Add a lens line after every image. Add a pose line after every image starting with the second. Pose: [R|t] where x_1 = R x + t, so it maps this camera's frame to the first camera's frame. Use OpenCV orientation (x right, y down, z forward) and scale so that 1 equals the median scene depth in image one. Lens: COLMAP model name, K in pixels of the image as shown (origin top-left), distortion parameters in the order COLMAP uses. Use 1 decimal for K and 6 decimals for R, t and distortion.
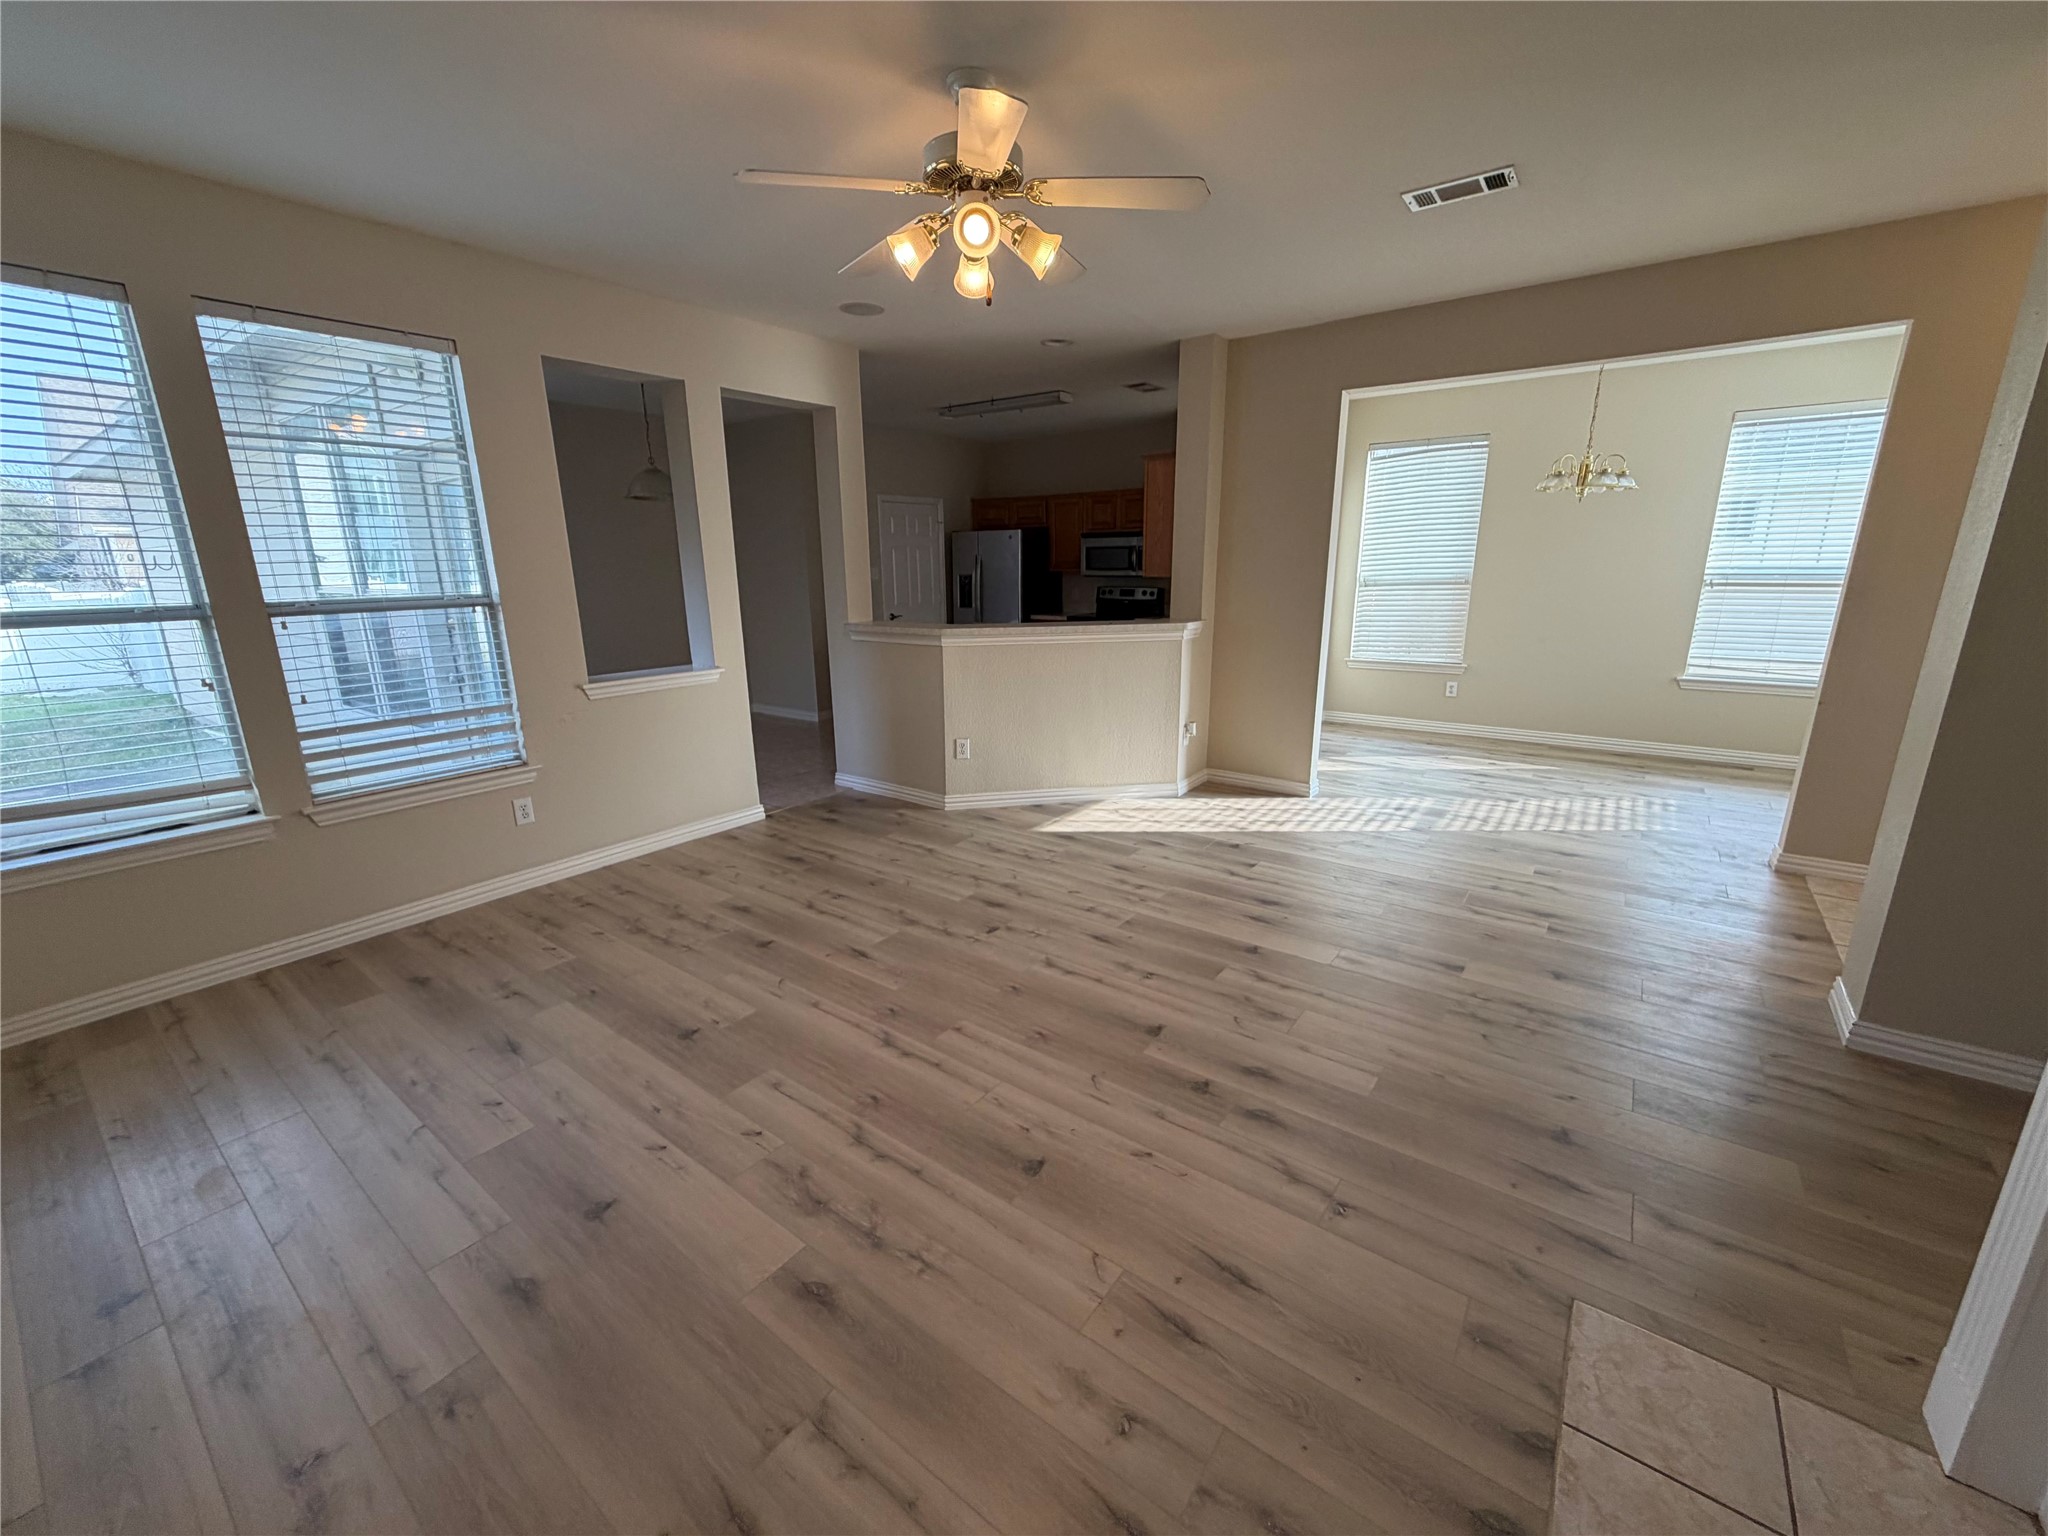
lens RADIAL K [[818.5, 0, 1013.4], [0, 818.5, 771.9], [0, 0, 1]] dist [-0.000489, -0.000081]
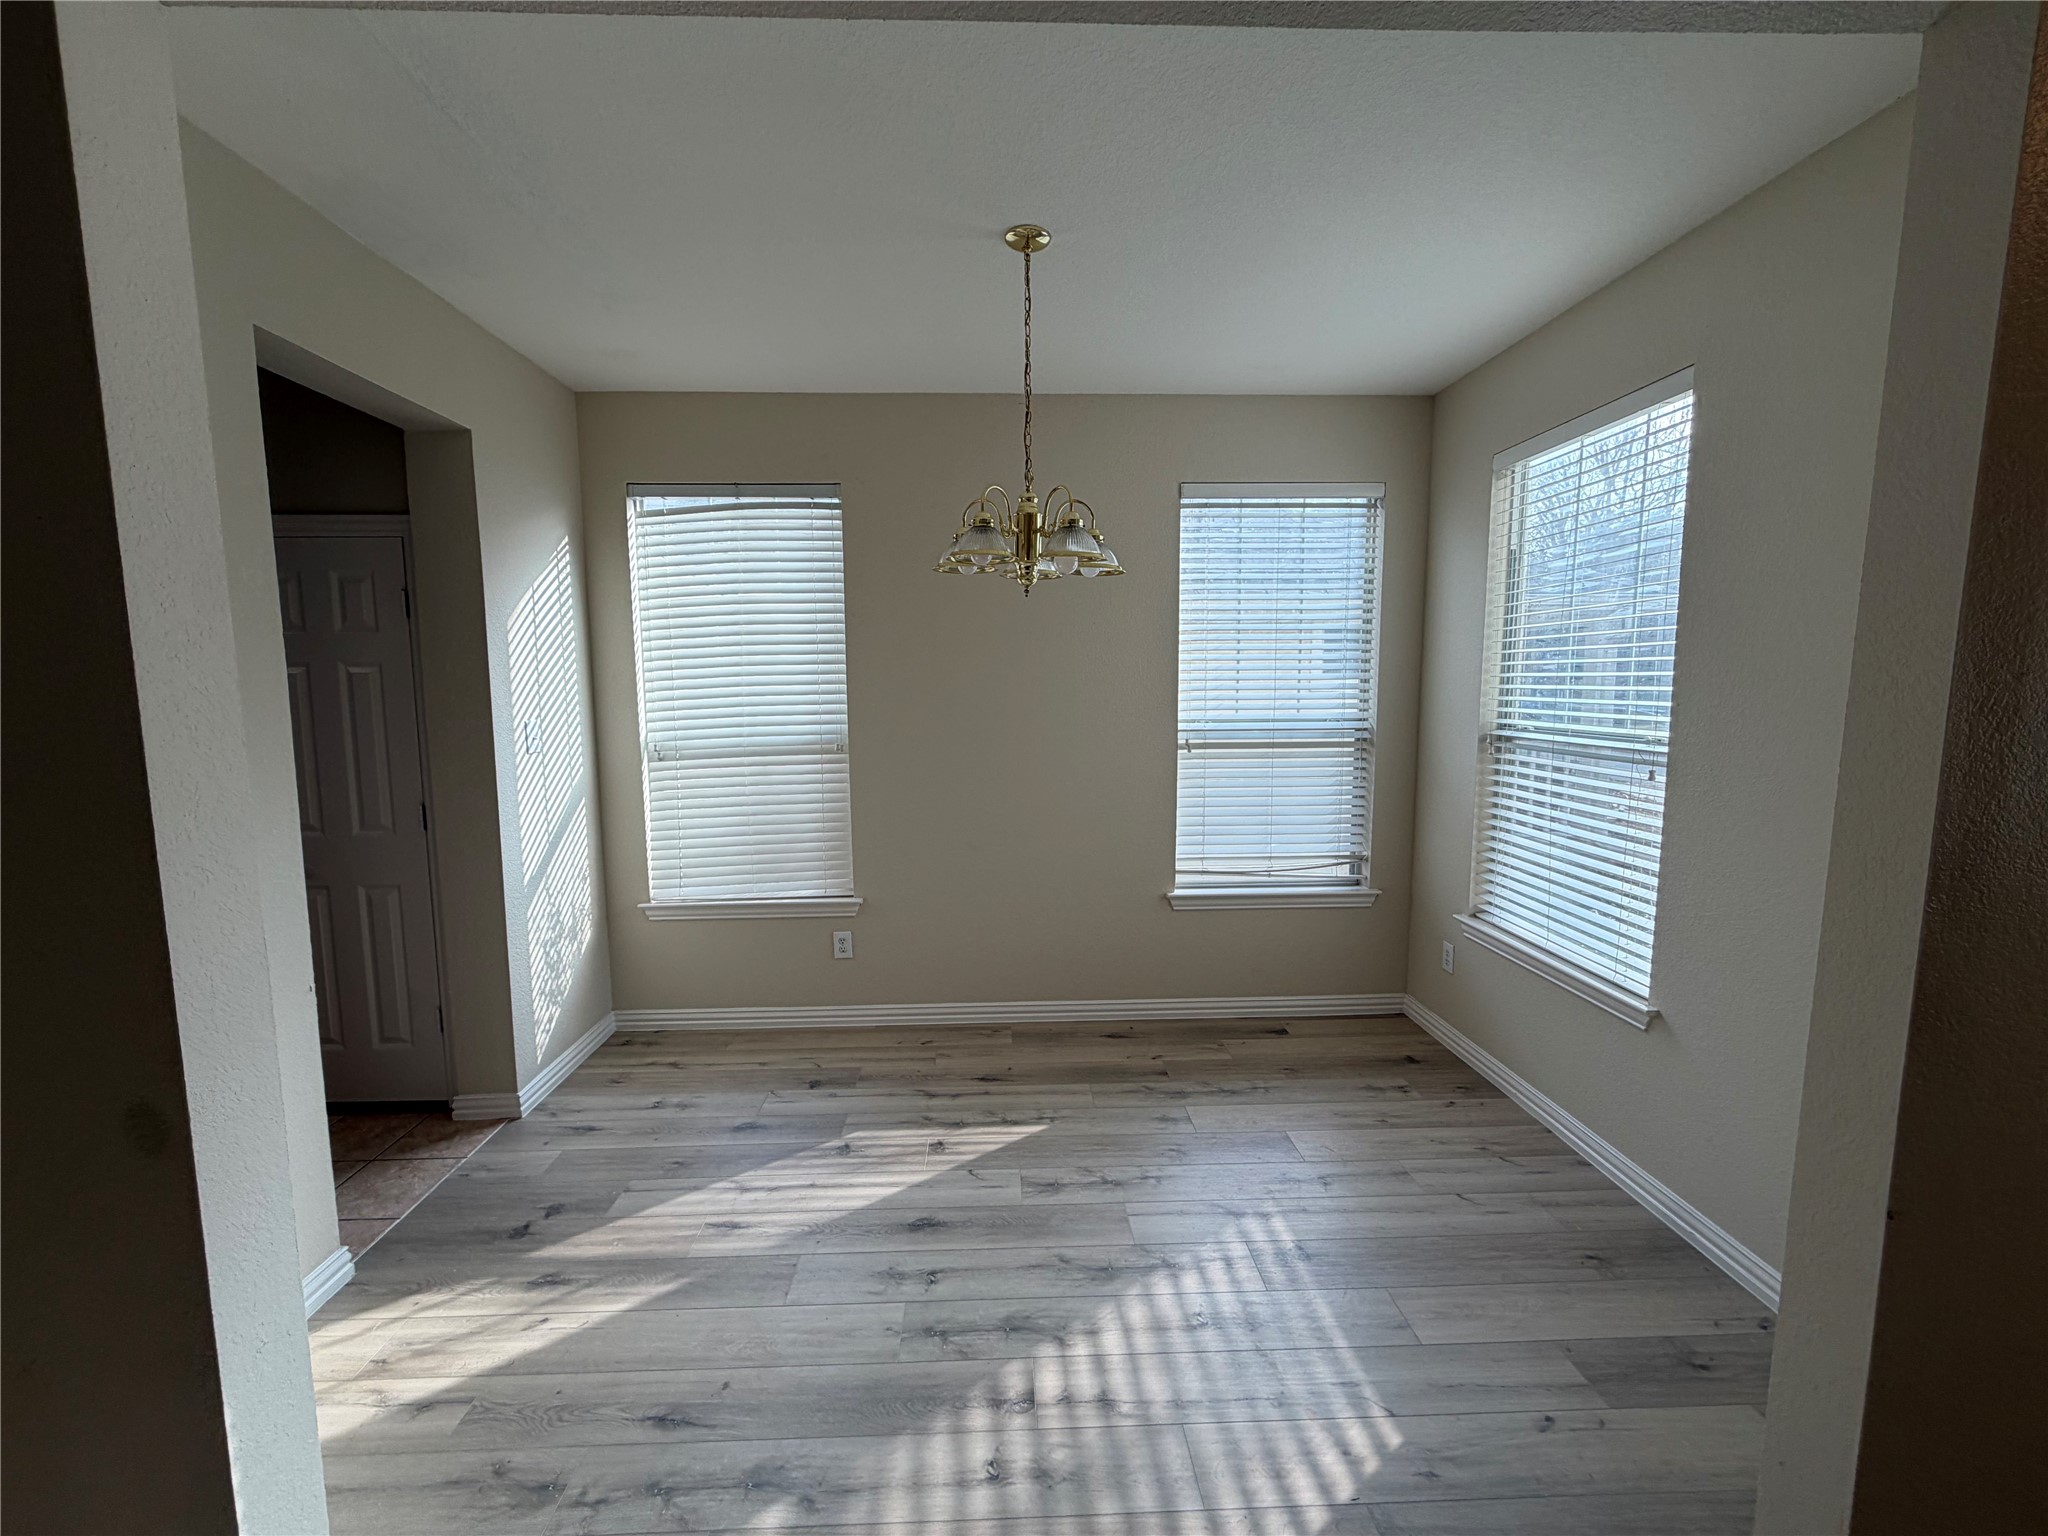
lens RADIAL K [[815.7, 0, 1017.1], [0, 815.7, 767.1], [0, 0, 1]] dist [0.002468, 0.000051]
pose [[0.773708, -0.059040, 0.630786, 0.828644], [0.156384, 0.982637, -0.099845, -0.398964], [-0.613939, 0.175896, 0.769506, 1.403371]]
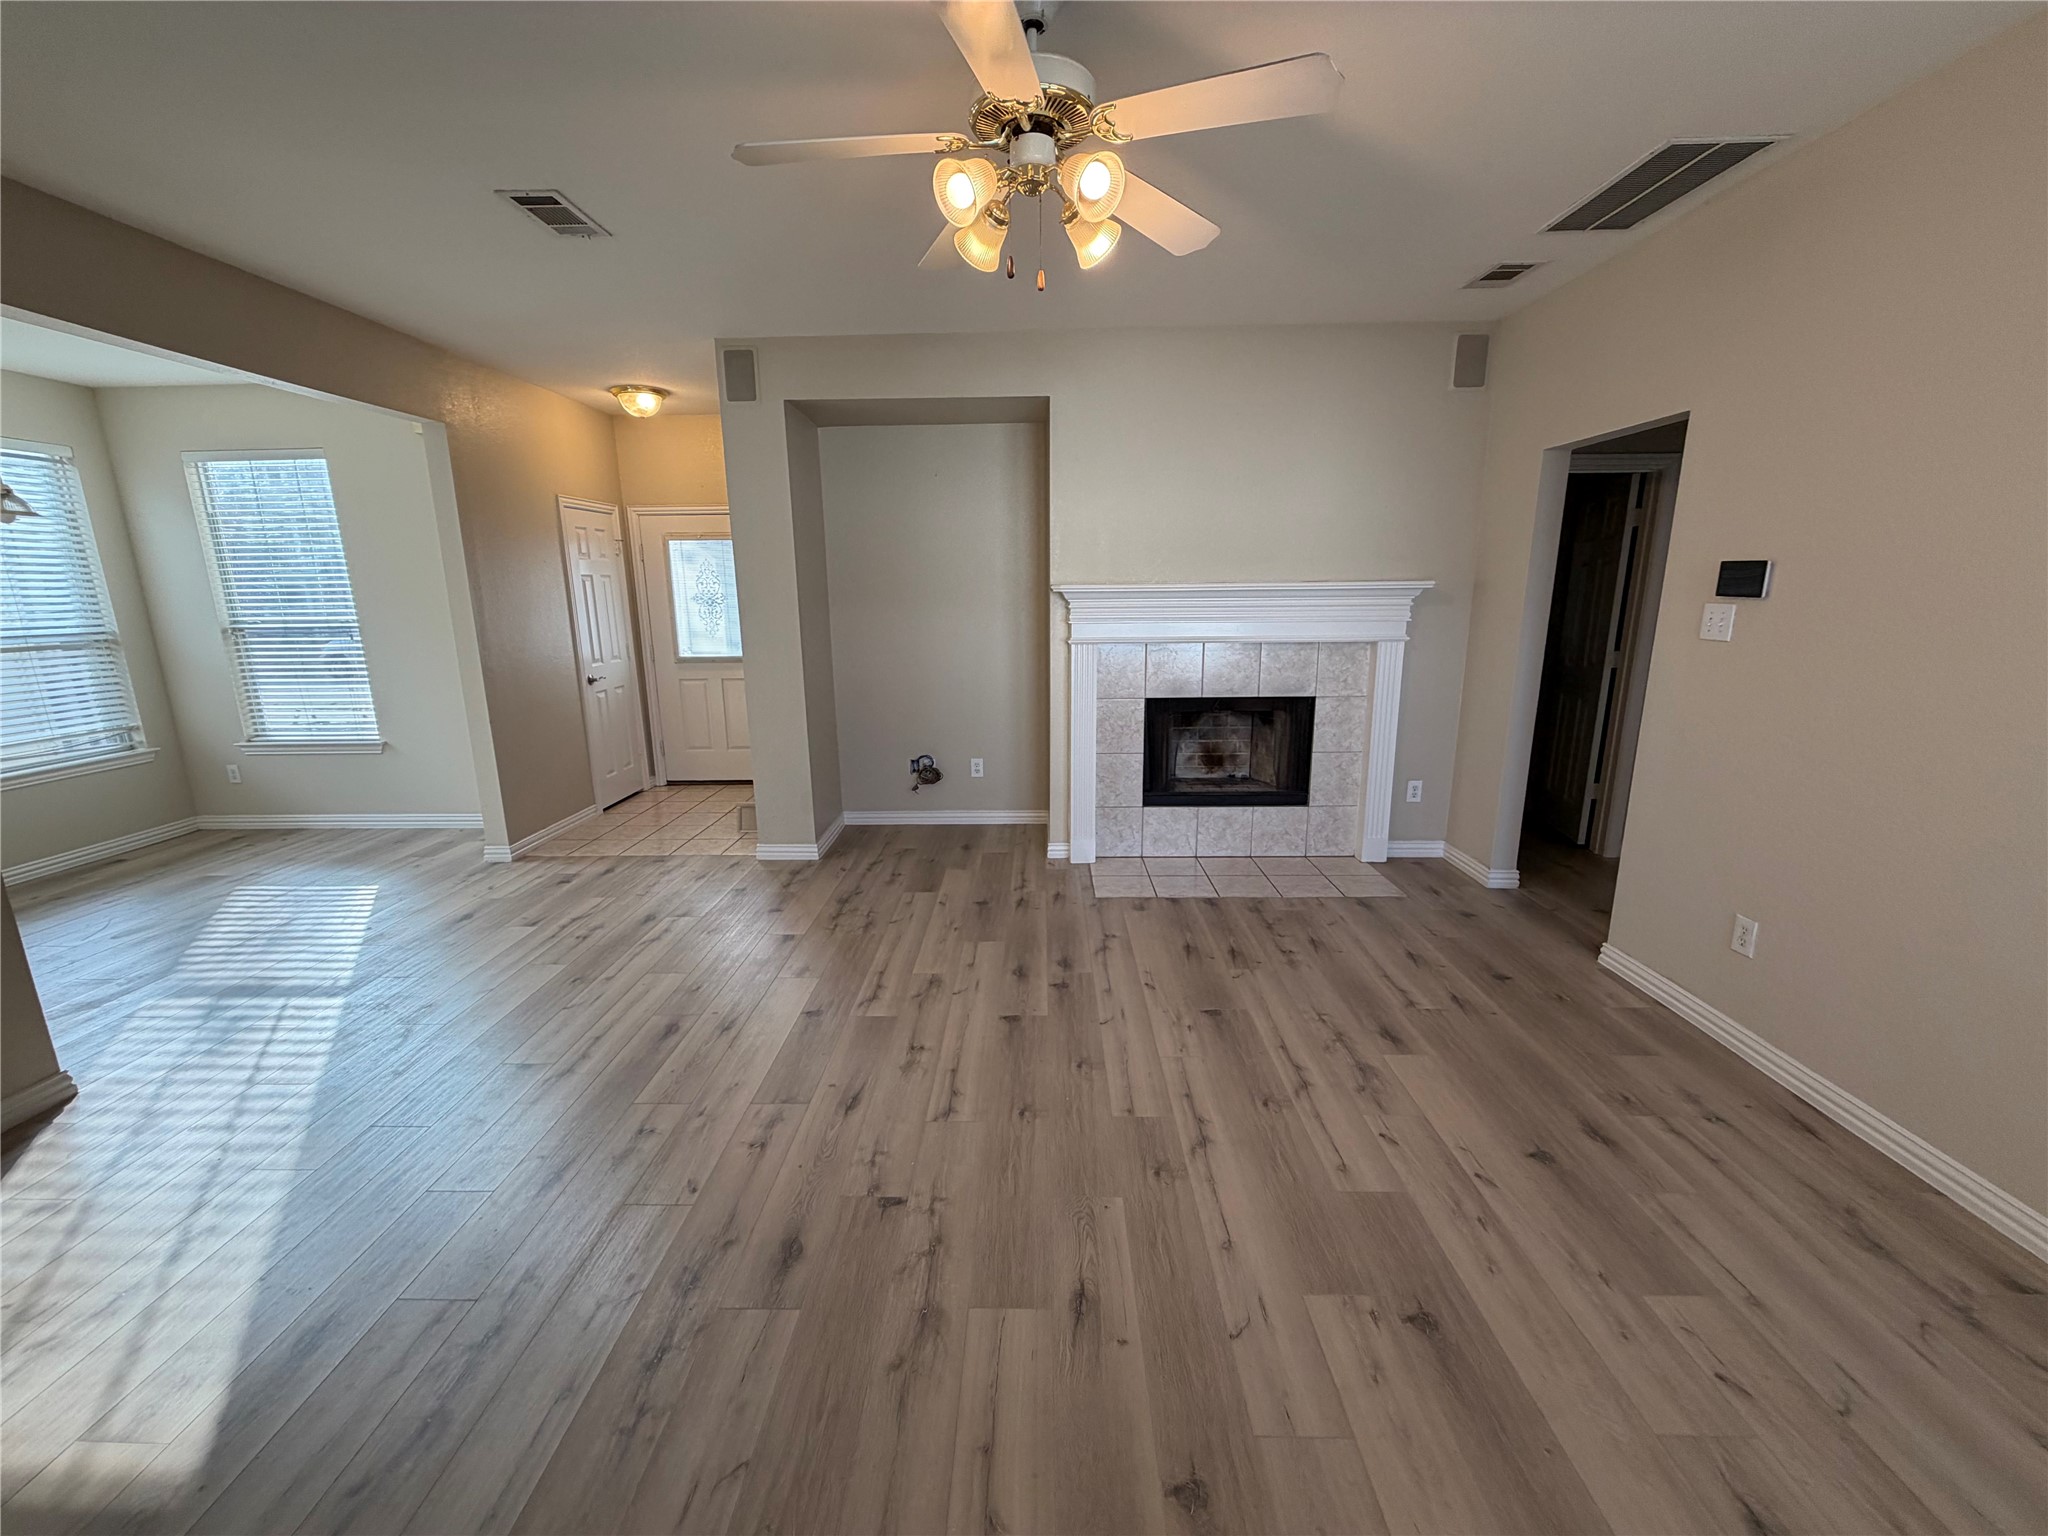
lens RADIAL K [[815.7, 0, 1017.1], [0, 815.7, 767.1], [0, 0, 1]] dist [0.002468, 0.000051]
pose [[-0.585000, -0.156577, 0.795775, -0.712144], [0.224058, 0.911800, 0.344119, -0.405362], [-0.779470, 0.379610, -0.498321, 1.527545]]
